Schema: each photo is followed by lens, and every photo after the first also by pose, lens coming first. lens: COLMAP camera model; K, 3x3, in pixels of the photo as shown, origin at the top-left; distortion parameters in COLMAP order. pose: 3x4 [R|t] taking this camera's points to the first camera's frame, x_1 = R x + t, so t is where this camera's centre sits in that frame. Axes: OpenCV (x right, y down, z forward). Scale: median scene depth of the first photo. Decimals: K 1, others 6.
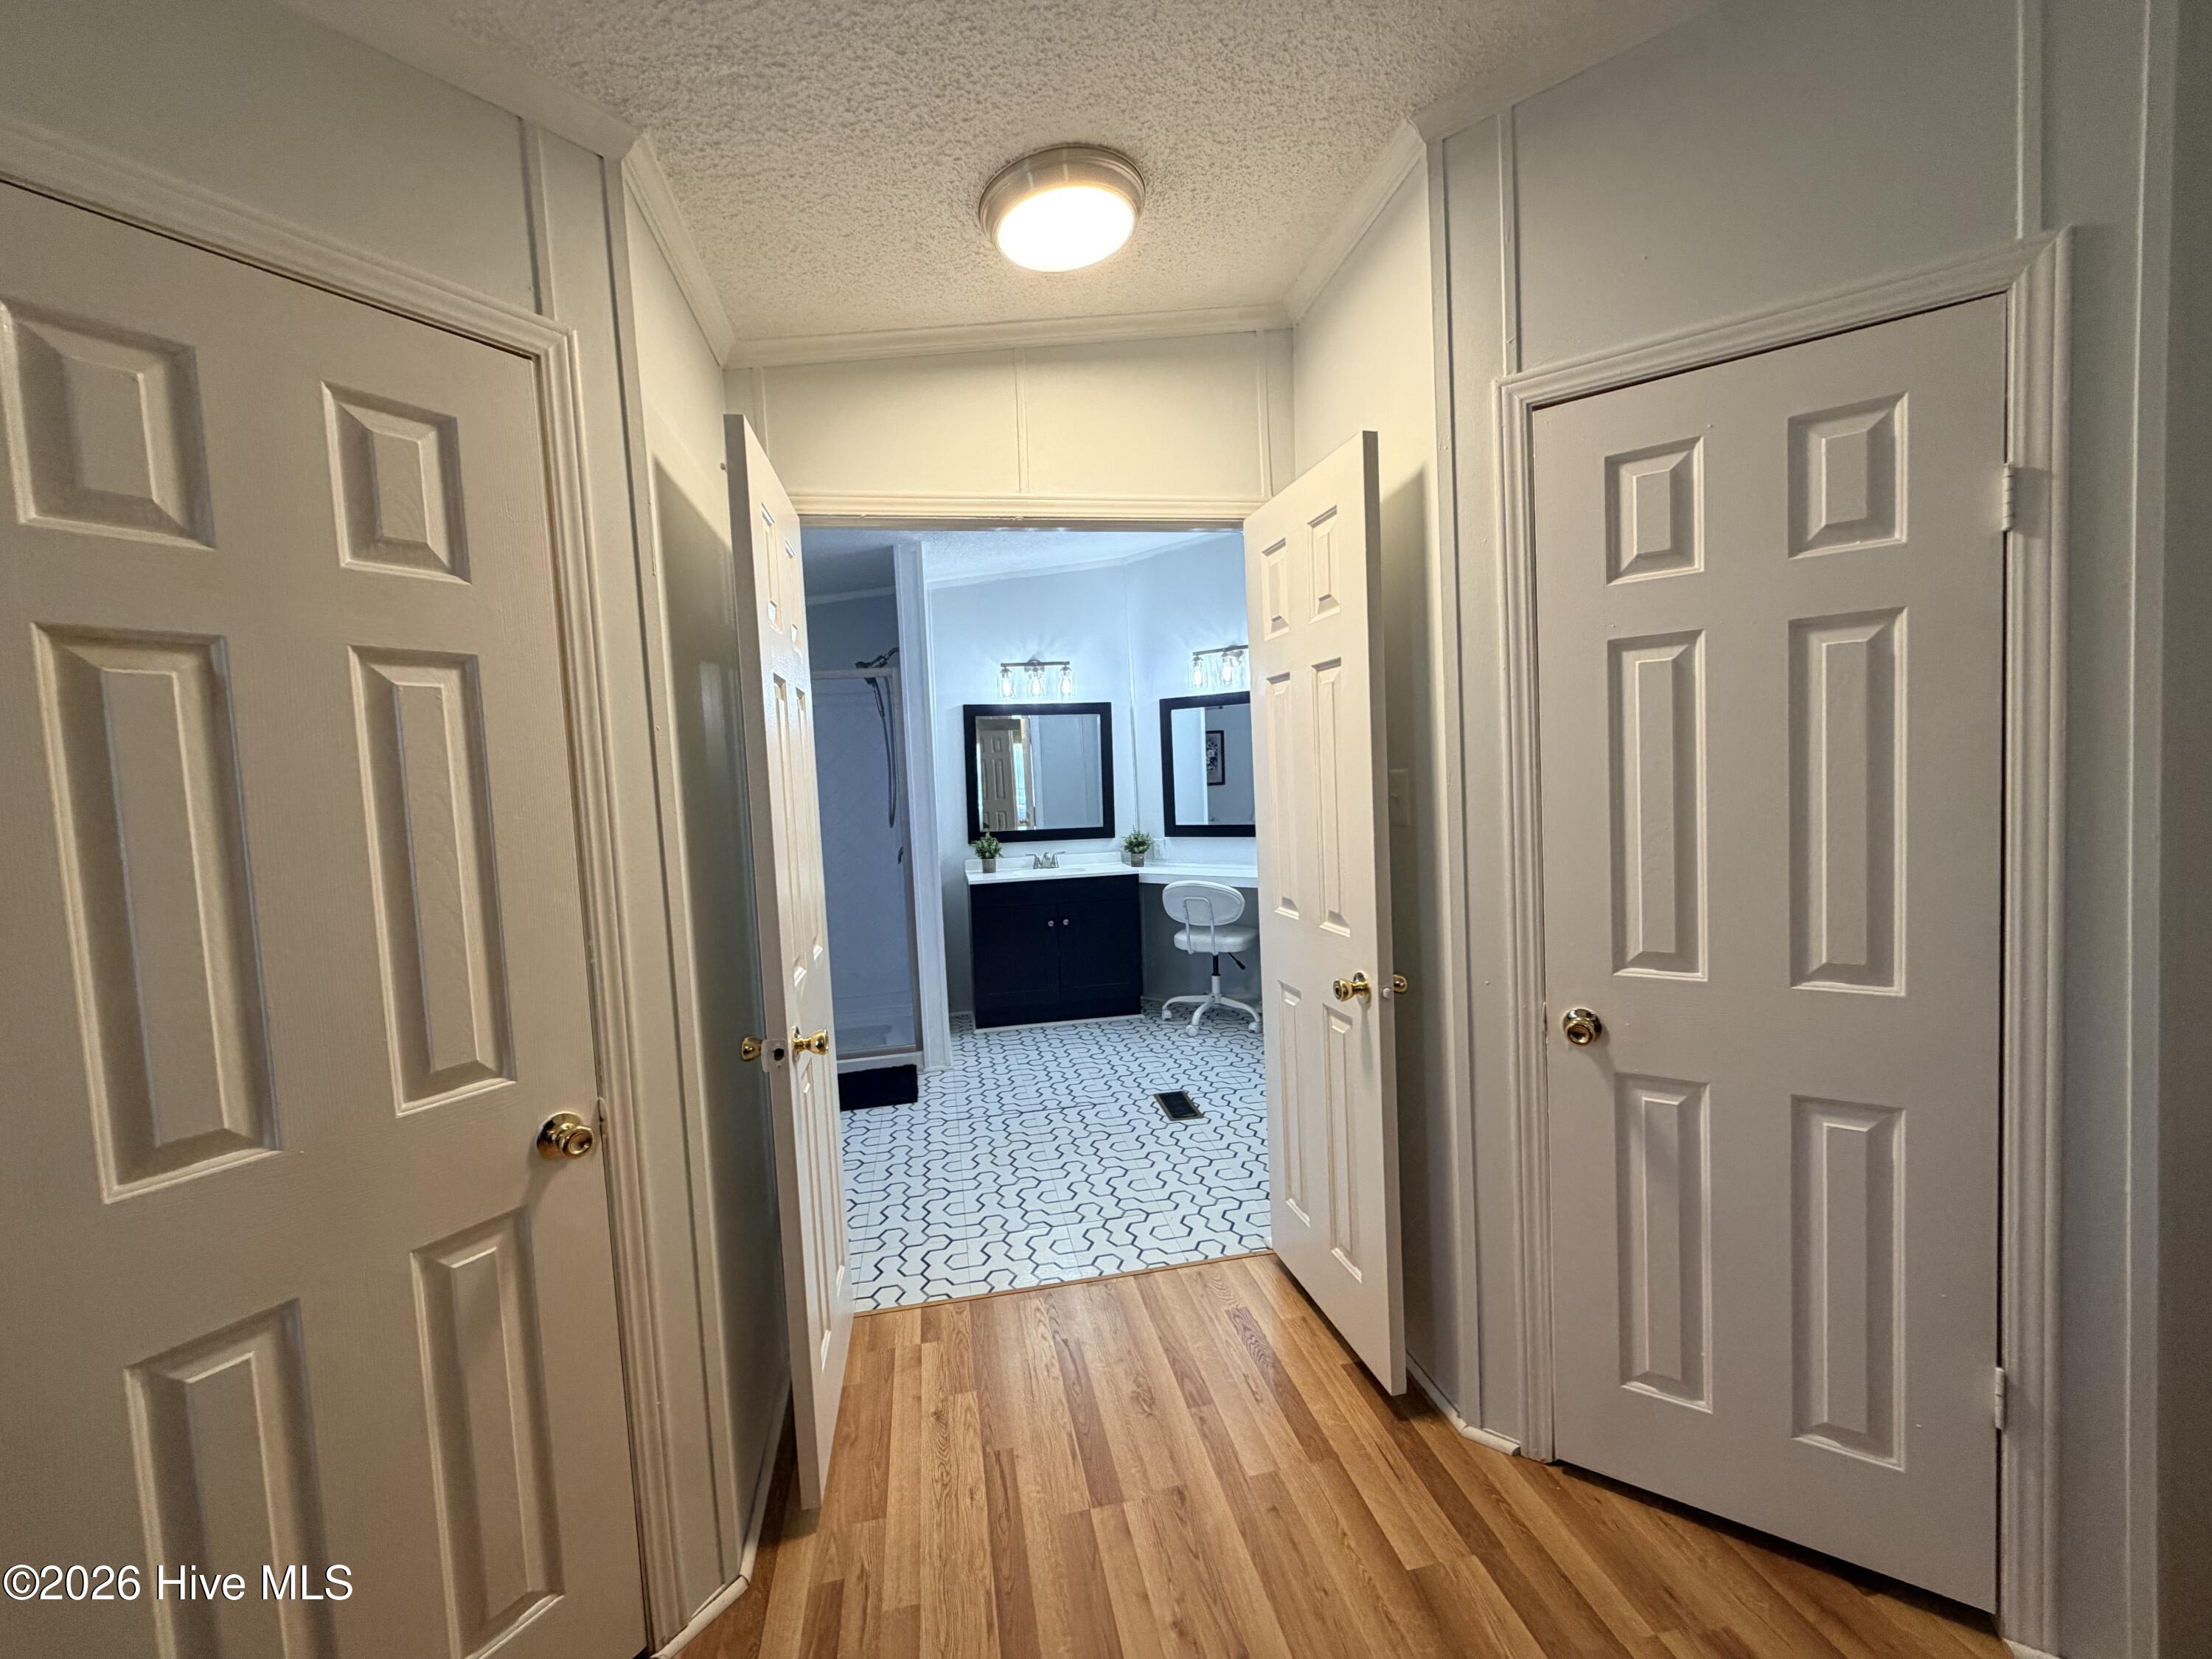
lens RADIAL K [[890.6, 0, 1116.5], [0, 890.6, 826.4], [0, 0, 1]] dist [-0.000410, 0.000480]
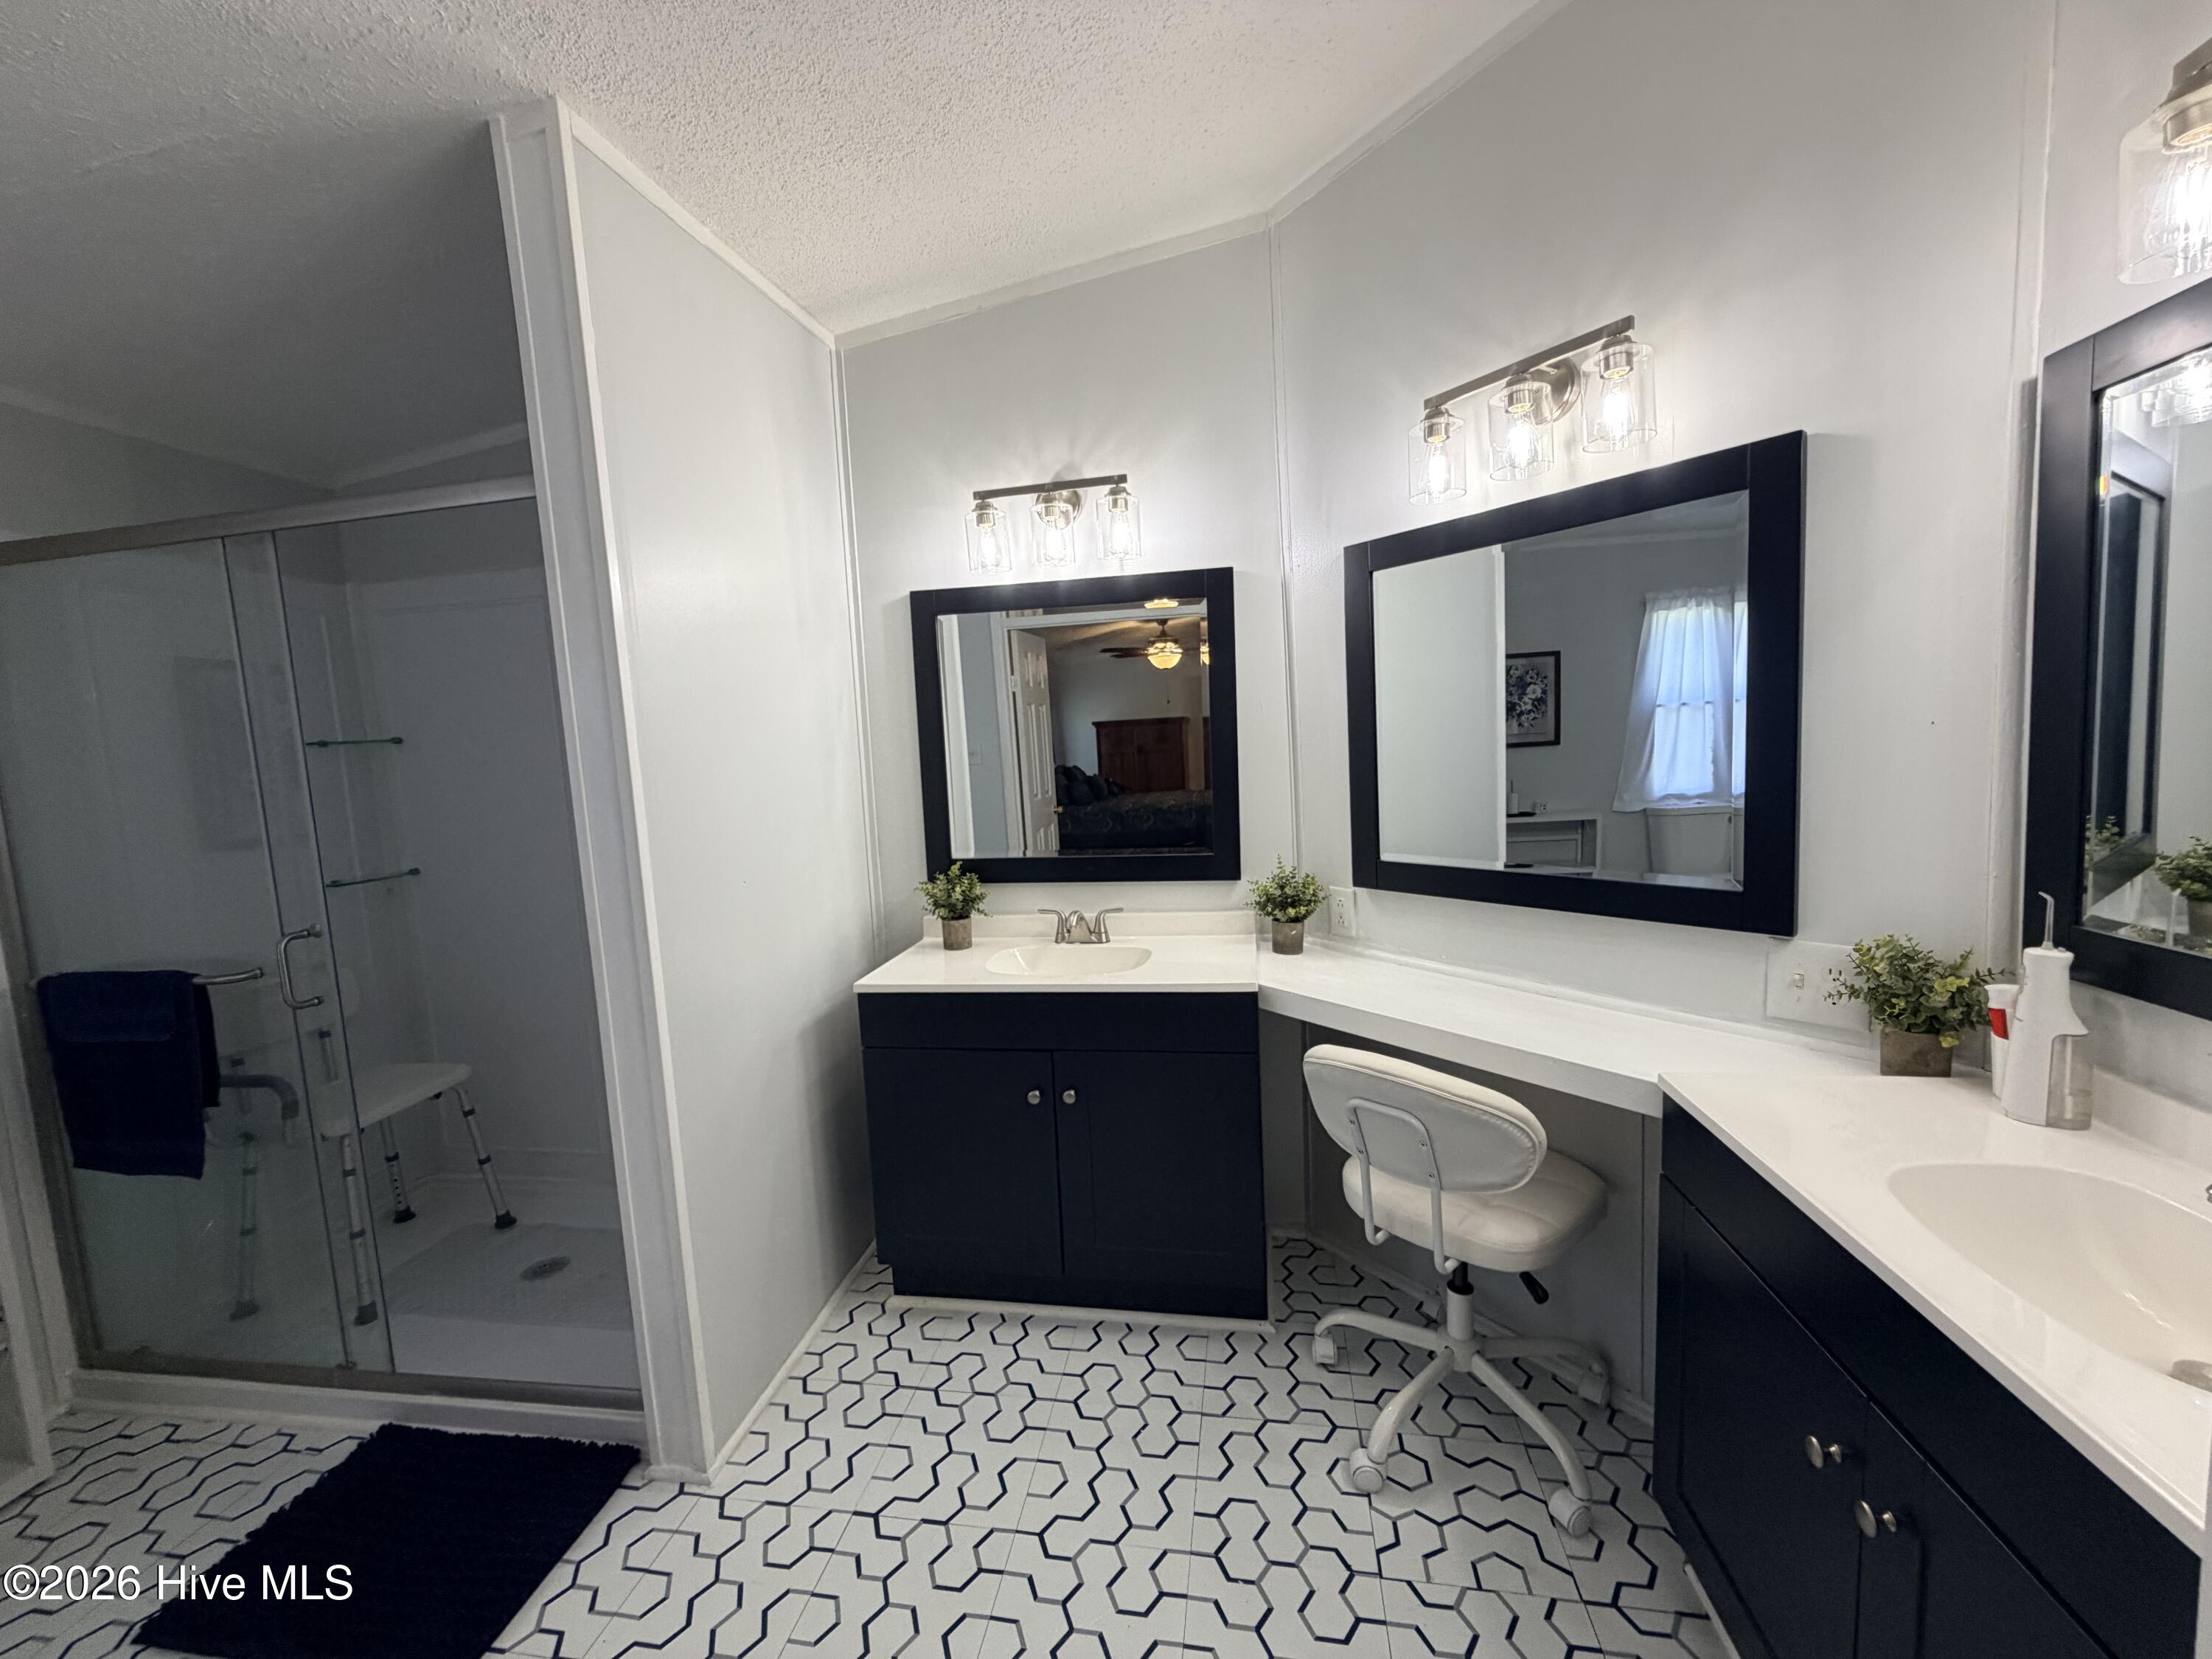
lens RADIAL K [[890.6, 0, 1104.2], [0, 890.6, 826.8], [0, 0, 1]] dist [-0.000410, 0.000480]
pose [[0.930208, 0.030514, -0.365762, 0.102569], [-0.011137, 0.998426, 0.054971, -0.039900], [0.366864, -0.047061, 0.929084, 0.608546]]
